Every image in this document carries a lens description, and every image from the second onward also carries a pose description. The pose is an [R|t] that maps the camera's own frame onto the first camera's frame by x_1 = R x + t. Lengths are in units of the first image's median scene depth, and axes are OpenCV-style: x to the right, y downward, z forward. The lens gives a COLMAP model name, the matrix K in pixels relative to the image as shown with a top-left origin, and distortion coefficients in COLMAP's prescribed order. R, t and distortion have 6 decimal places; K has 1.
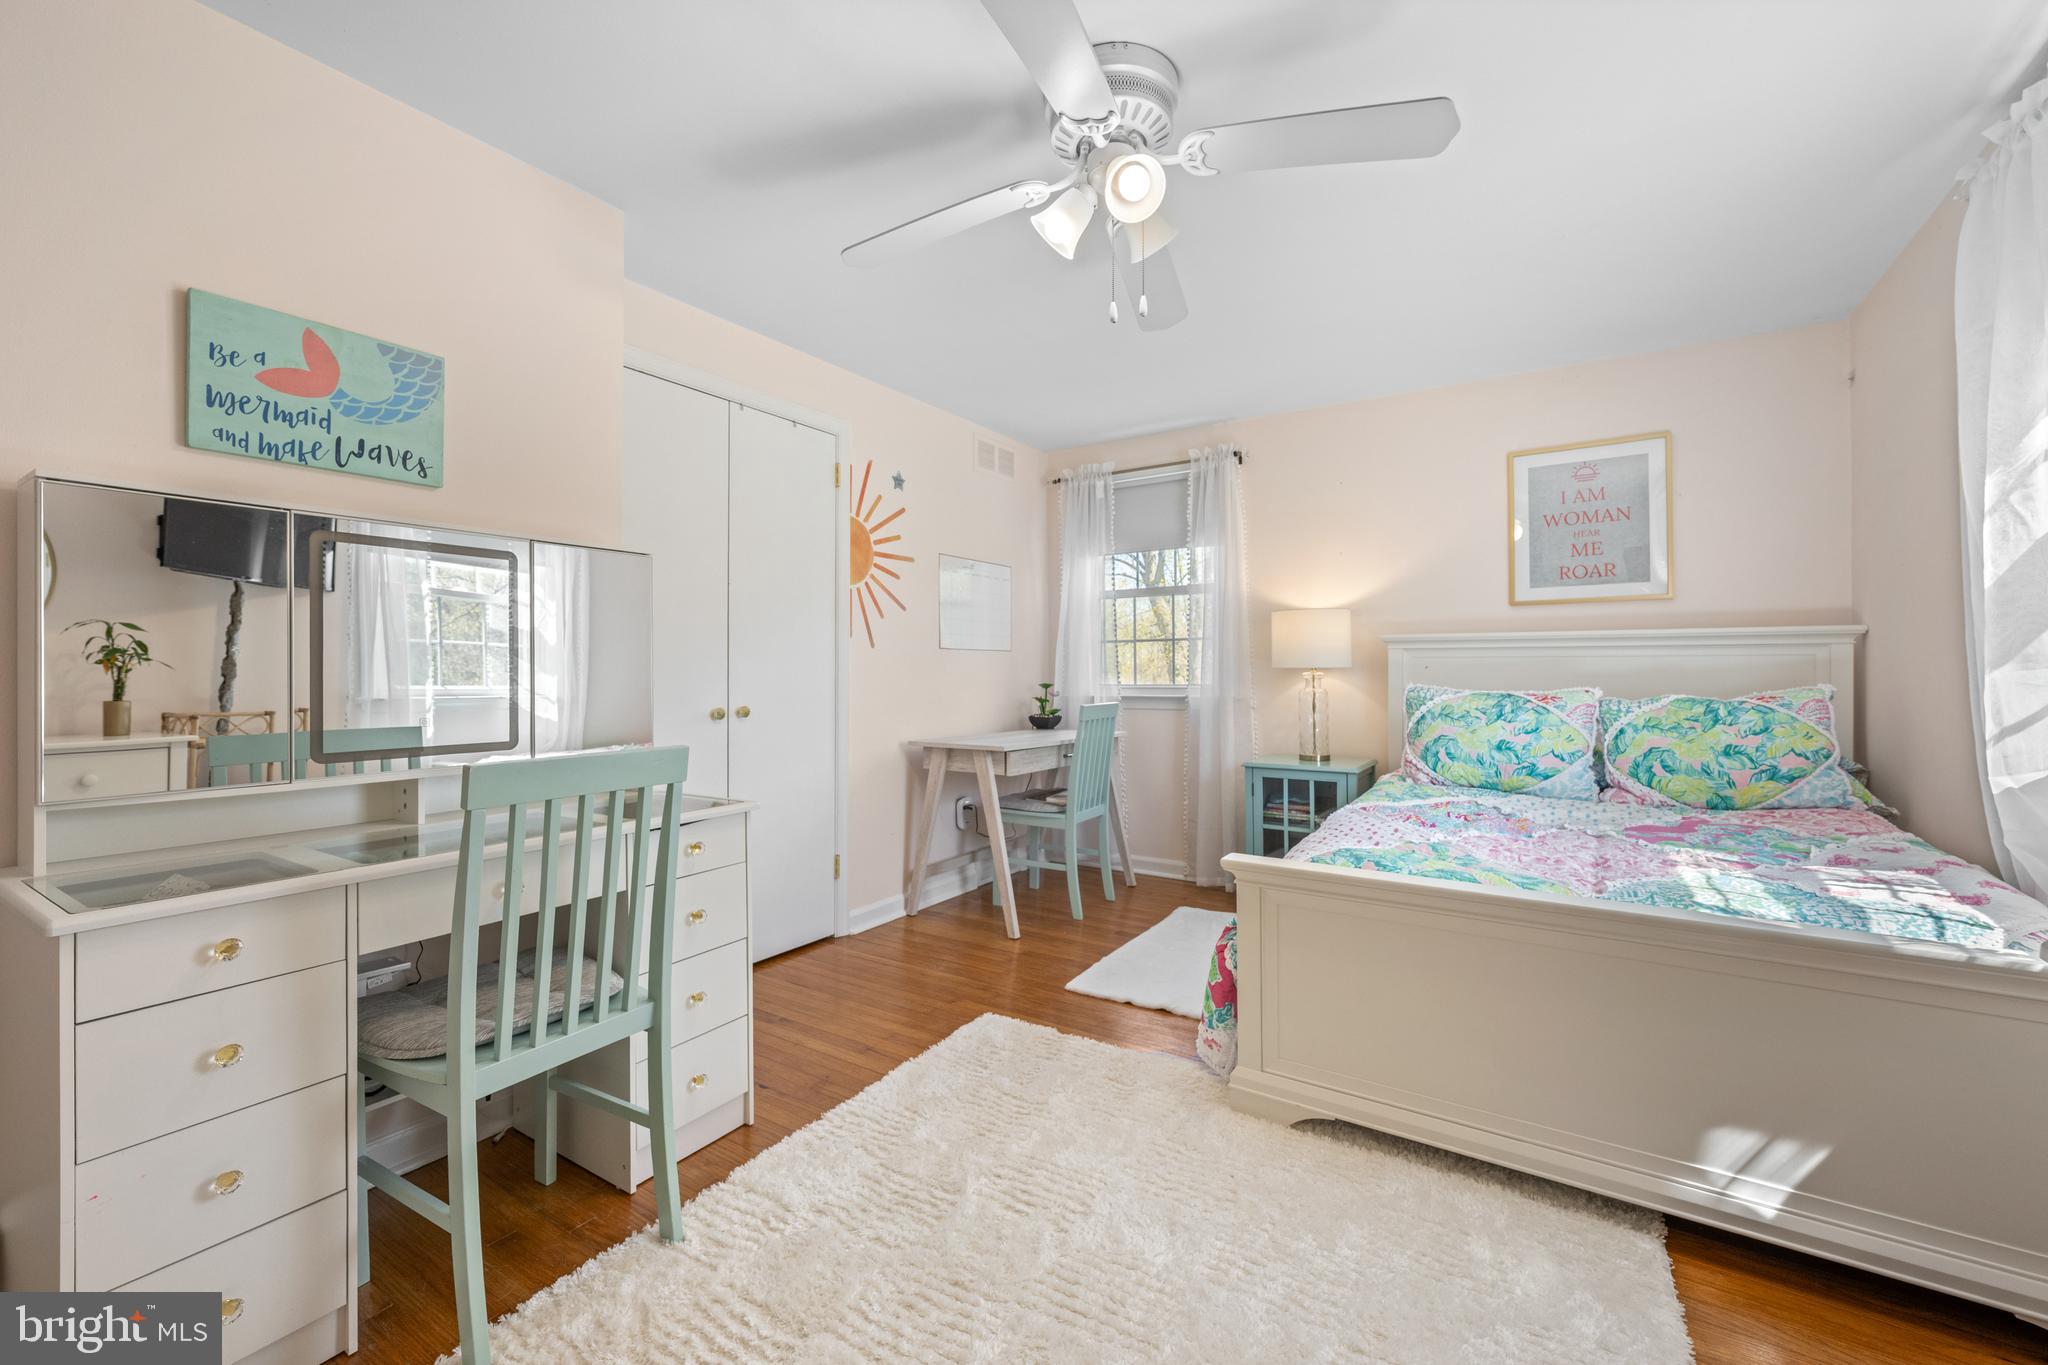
lens RADIAL K [[818.9, 0, 1016.9], [0, 818.9, 673.0], [0, 0, 1]] dist [-0.000838, 0.000460]
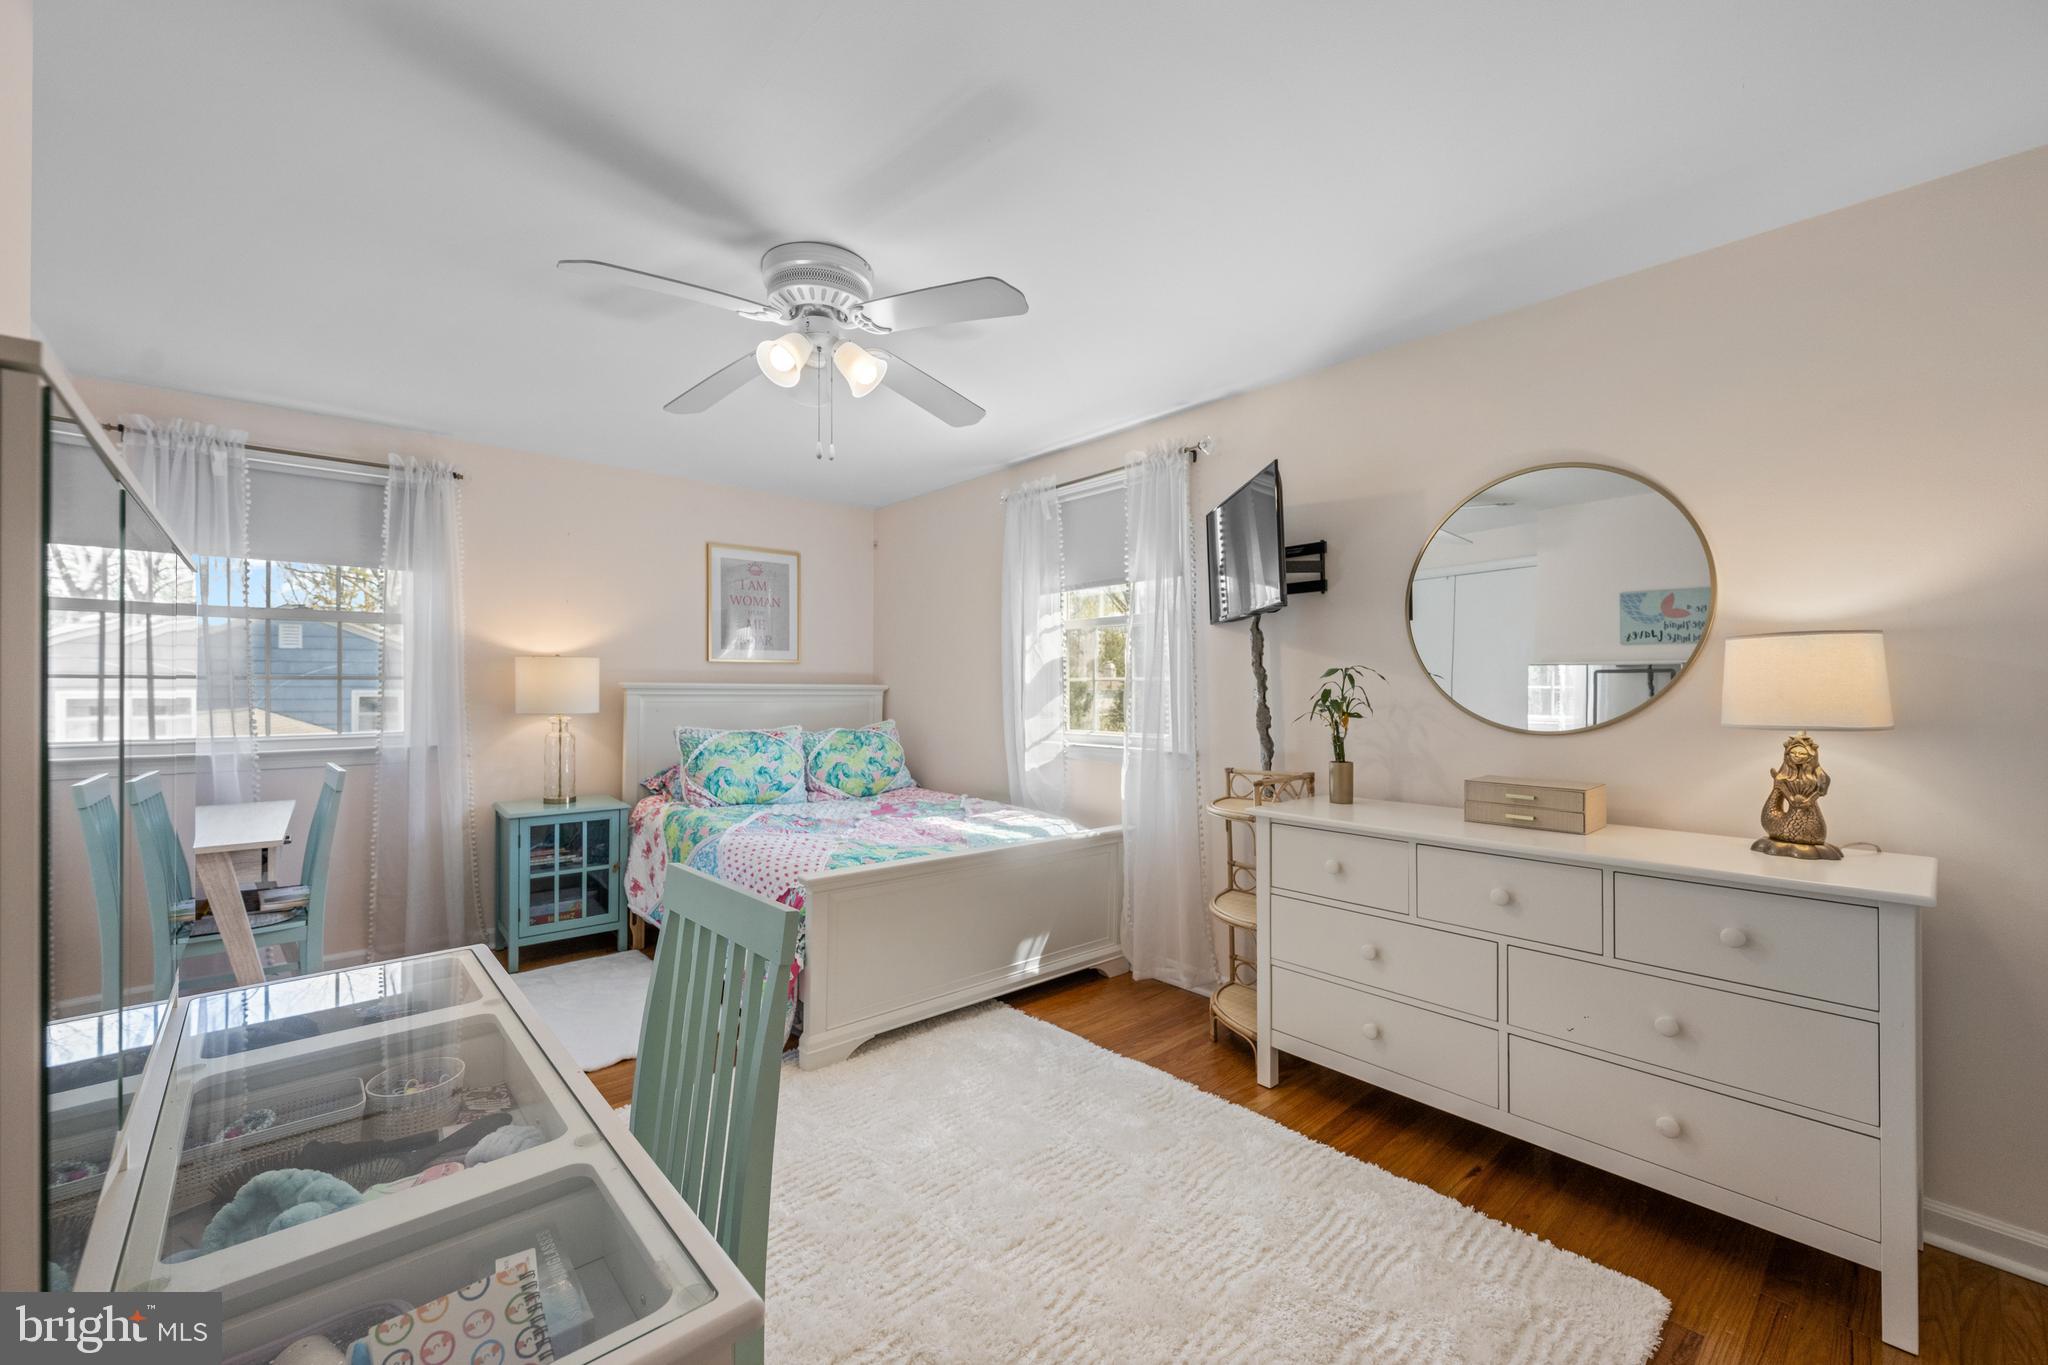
lens RADIAL K [[818.9, 0, 1011.7], [0, 818.9, 685.8], [0, 0, 1]] dist [-0.000838, 0.000460]
pose [[0.273896, 0.003425, 0.961753, -0.616275], [-0.004425, 0.999988, -0.002301, -0.052498], [-0.961749, -0.003626, 0.273908, 0.232206]]
